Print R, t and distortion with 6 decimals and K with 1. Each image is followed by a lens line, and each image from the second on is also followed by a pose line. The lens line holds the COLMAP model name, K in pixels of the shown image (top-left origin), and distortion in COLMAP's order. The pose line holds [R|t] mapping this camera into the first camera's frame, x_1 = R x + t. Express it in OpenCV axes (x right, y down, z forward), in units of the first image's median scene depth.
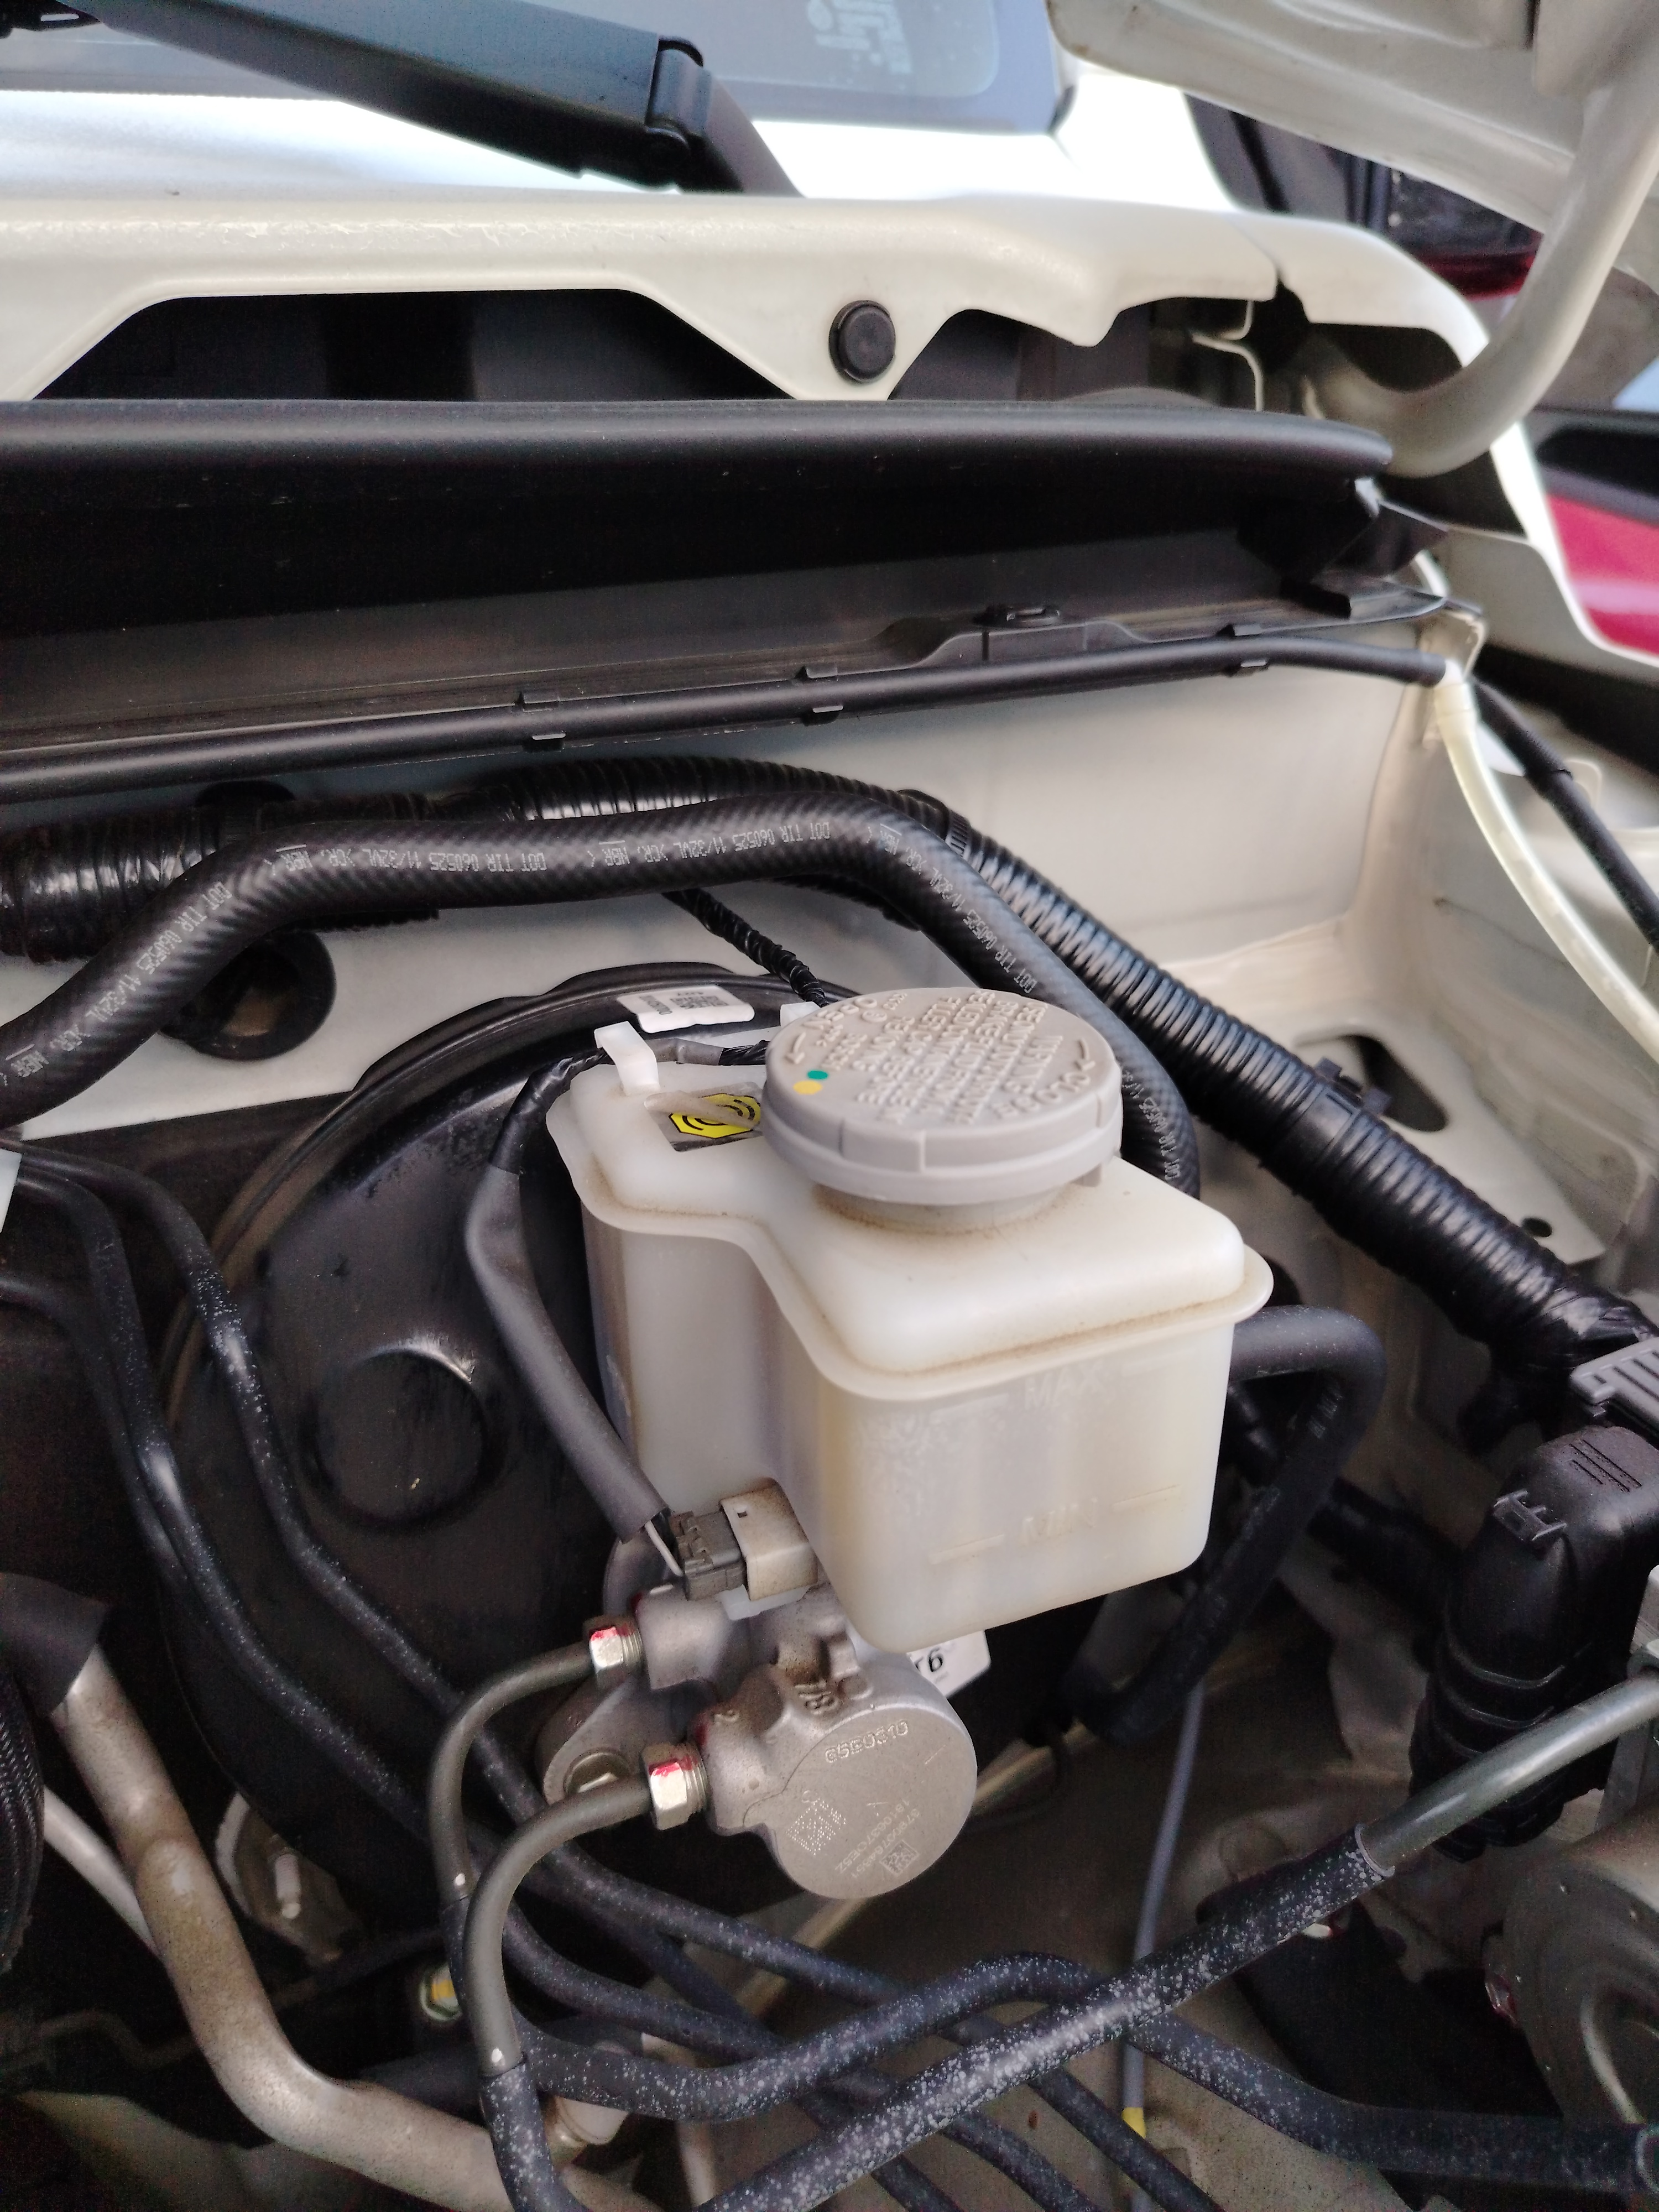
lens RADIAL K [[1574.6, 0, 834.6], [0, 1574.6, 1112.2], [0, 0, 1]] dist [0.007037, -0.026016]
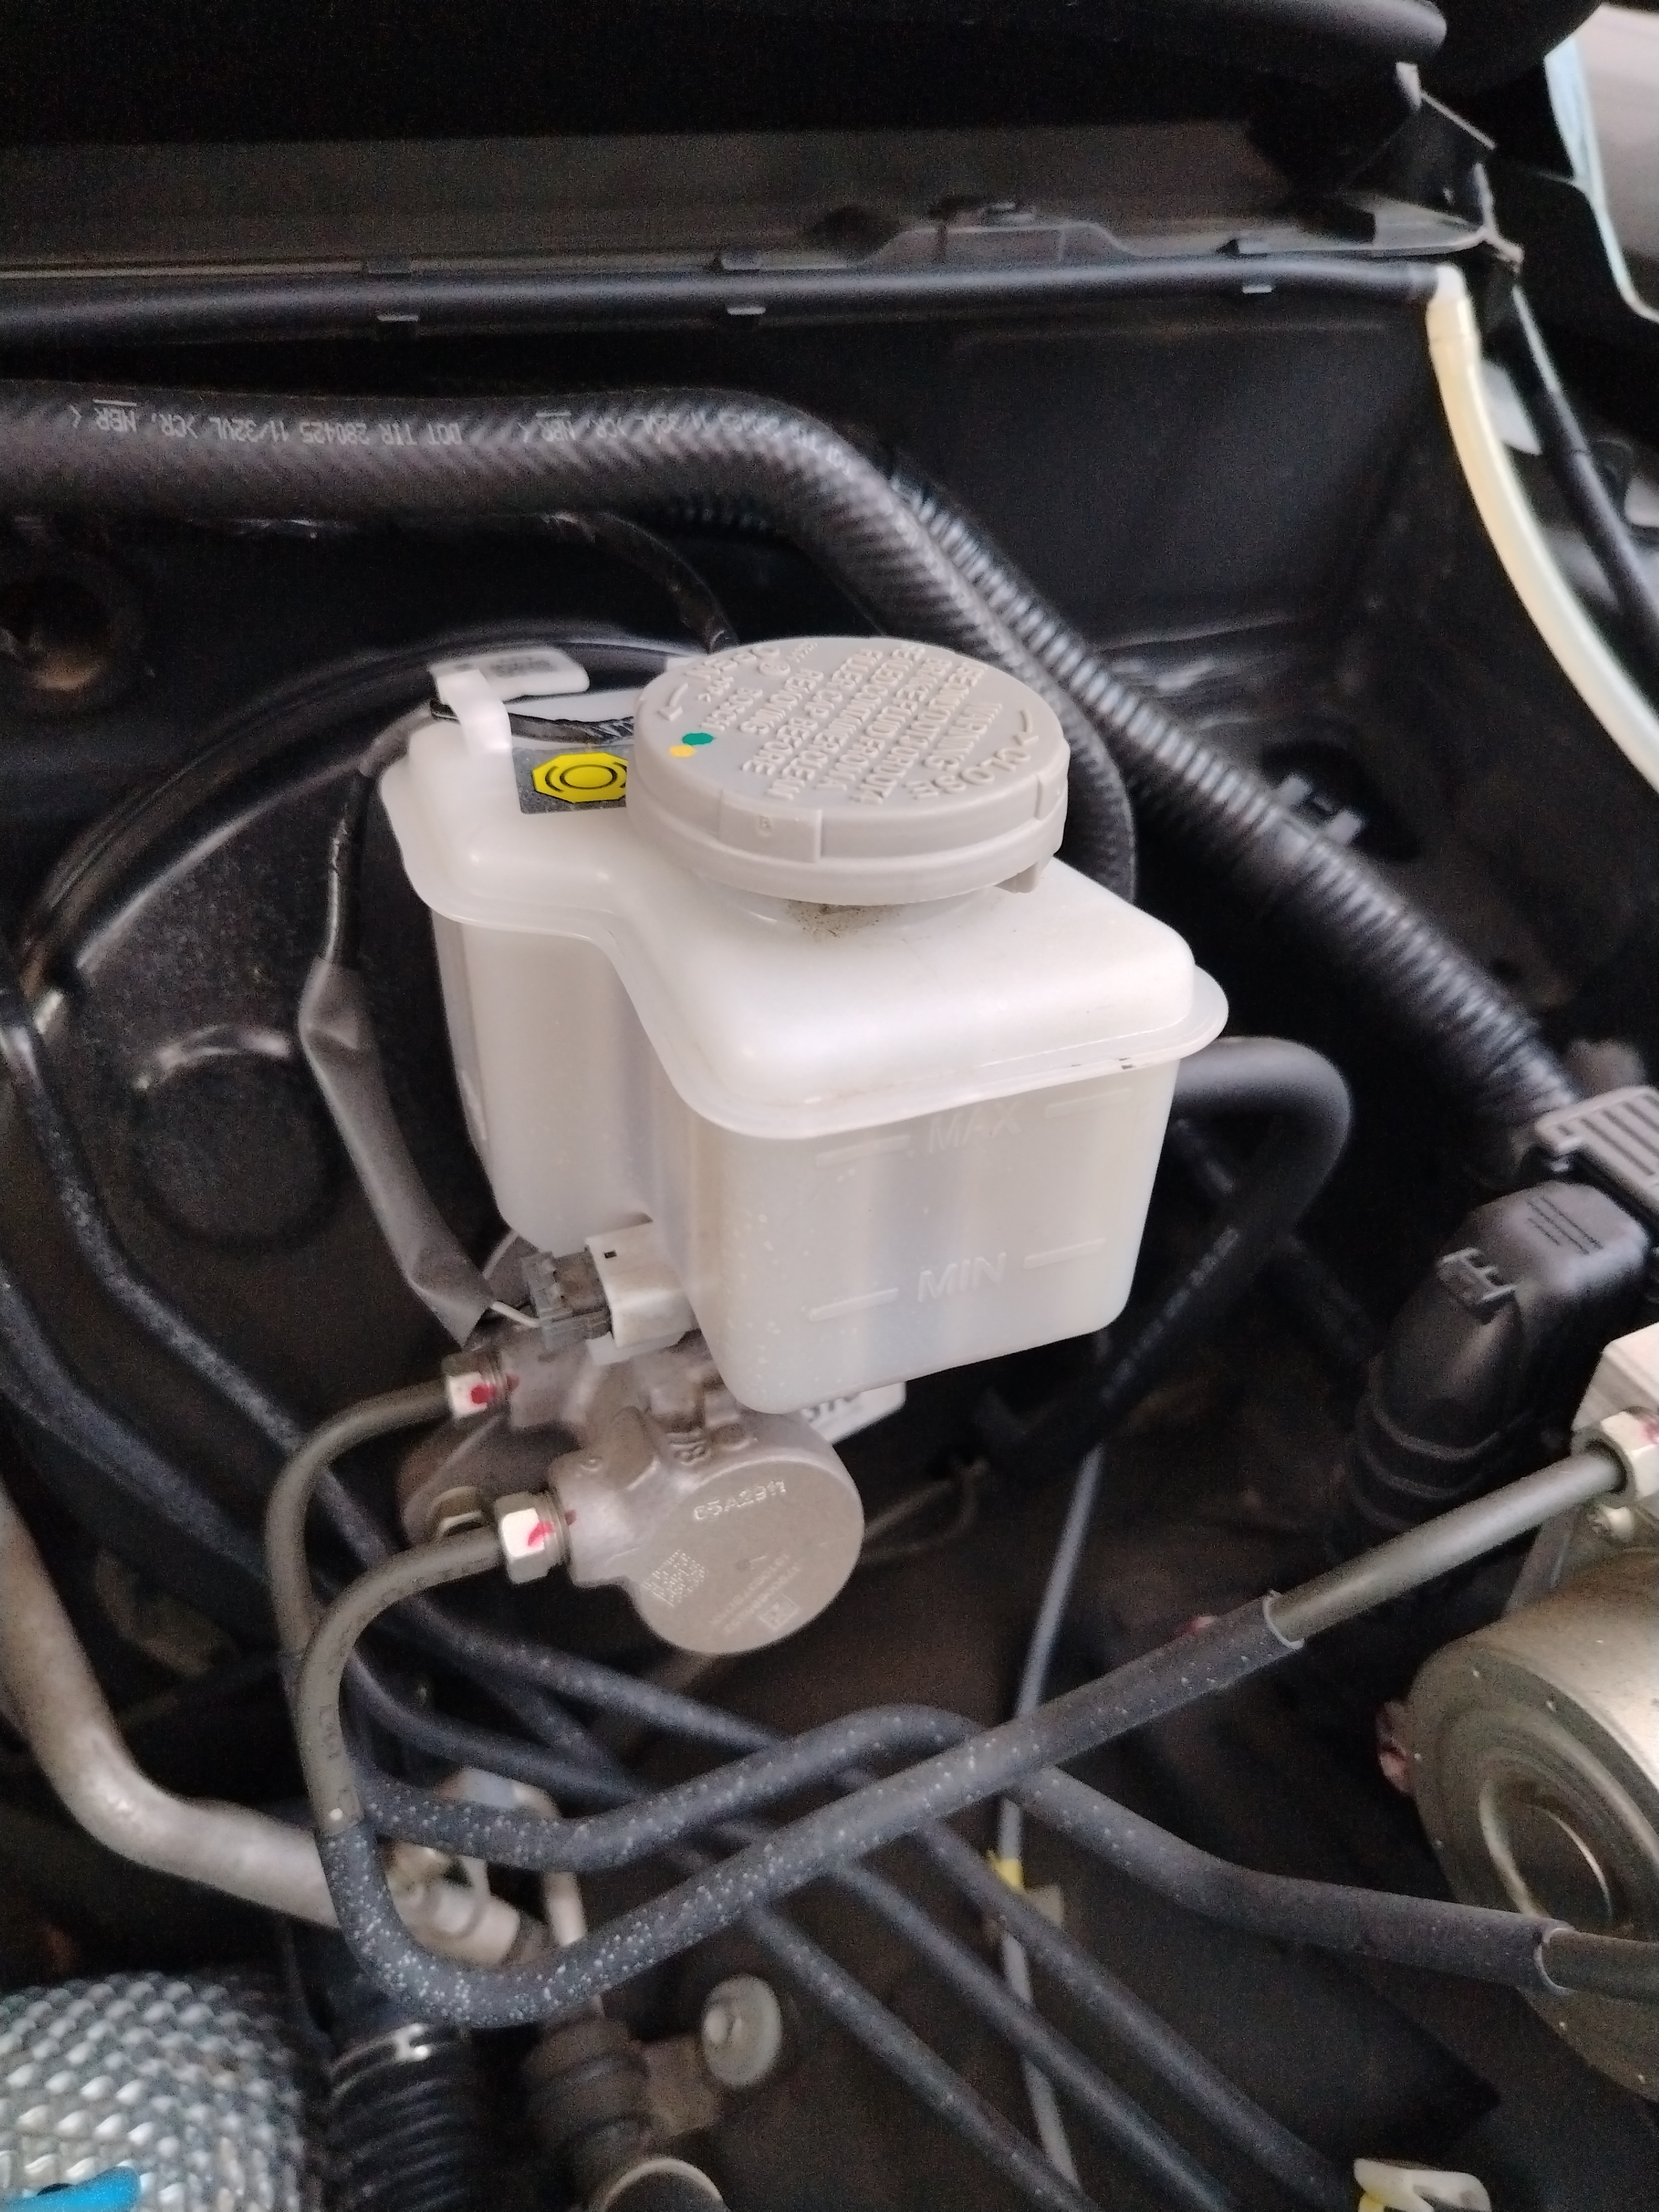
lens RADIAL K [[1574.6, 0, 843.4], [0, 1574.6, 1101.4], [0, 0, 1]] dist [0.007037, -0.026016]
pose [[0.998250, 0.033219, 0.048915, 0.024626], [-0.040851, 0.985551, 0.164380, 0.019727], [-0.042748, -0.166091, 0.985183, 0.127595]]
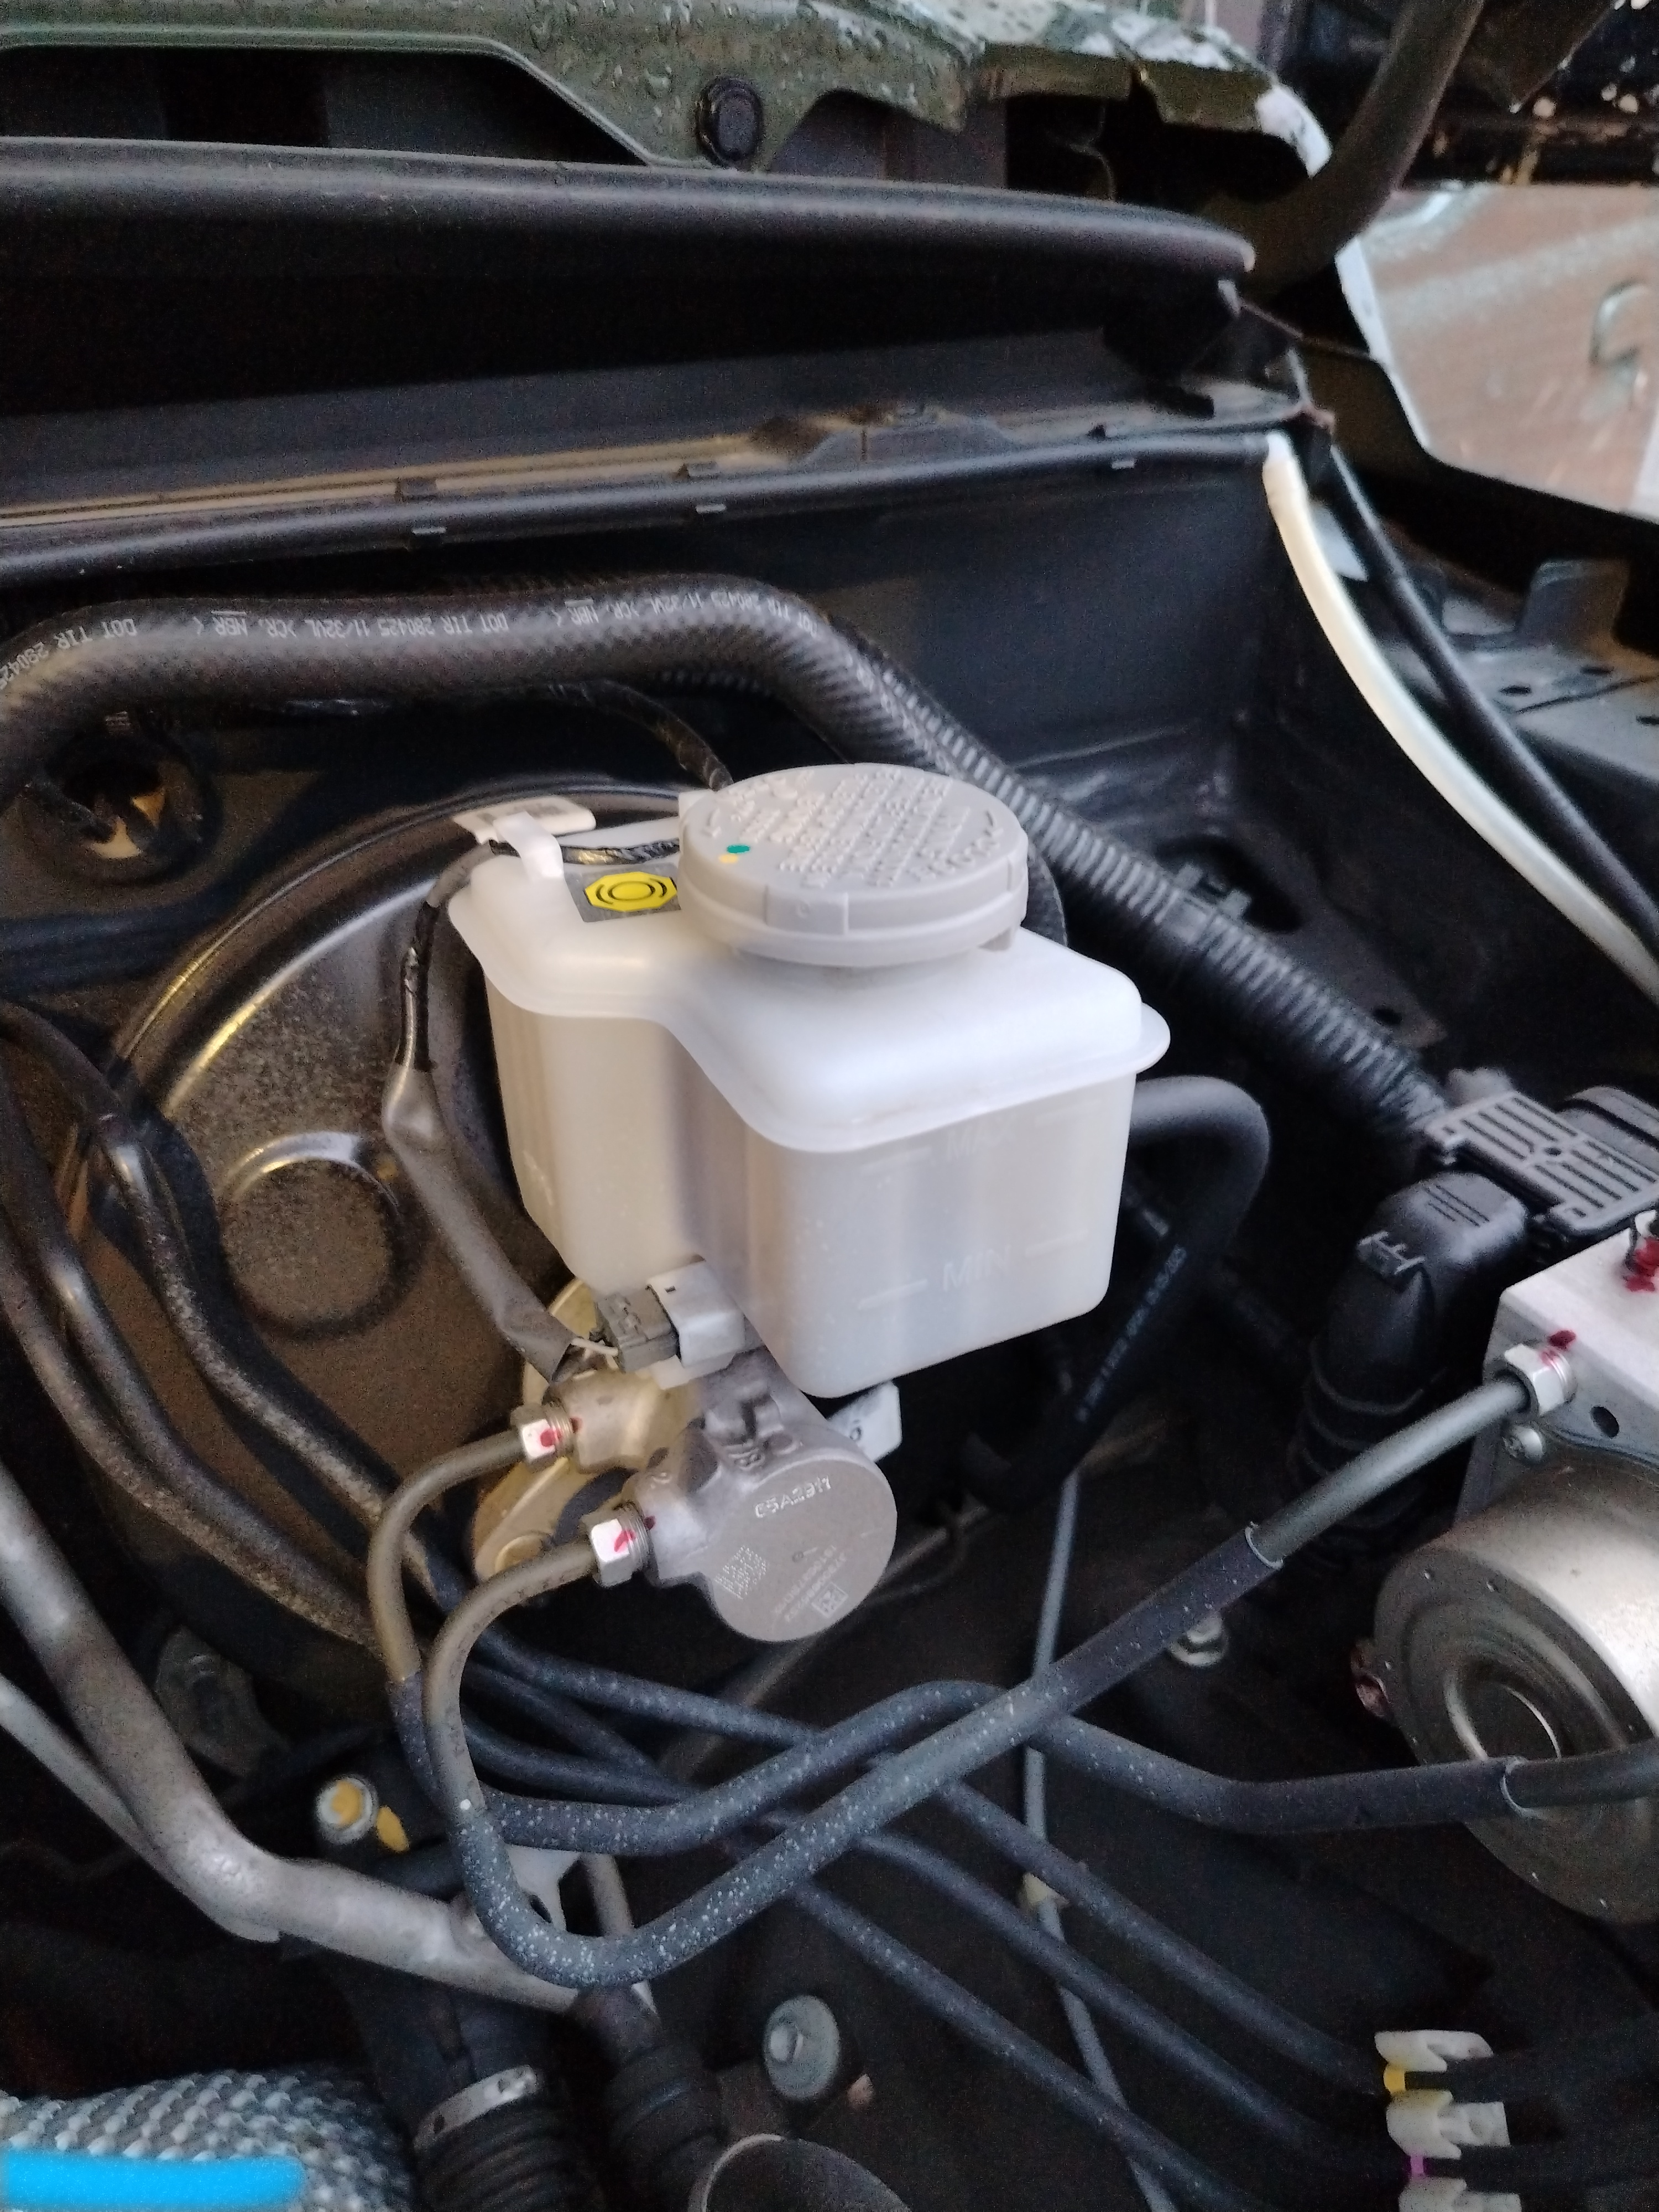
lens RADIAL K [[1574.6, 0, 846.4], [0, 1574.6, 1100.8], [0, 0, 1]] dist [0.007037, -0.026016]
pose [[0.993305, -0.040983, 0.108011, -0.047055], [0.032369, 0.996243, 0.080325, 0.048668], [-0.110897, -0.076291, 0.990899, -0.033640]]
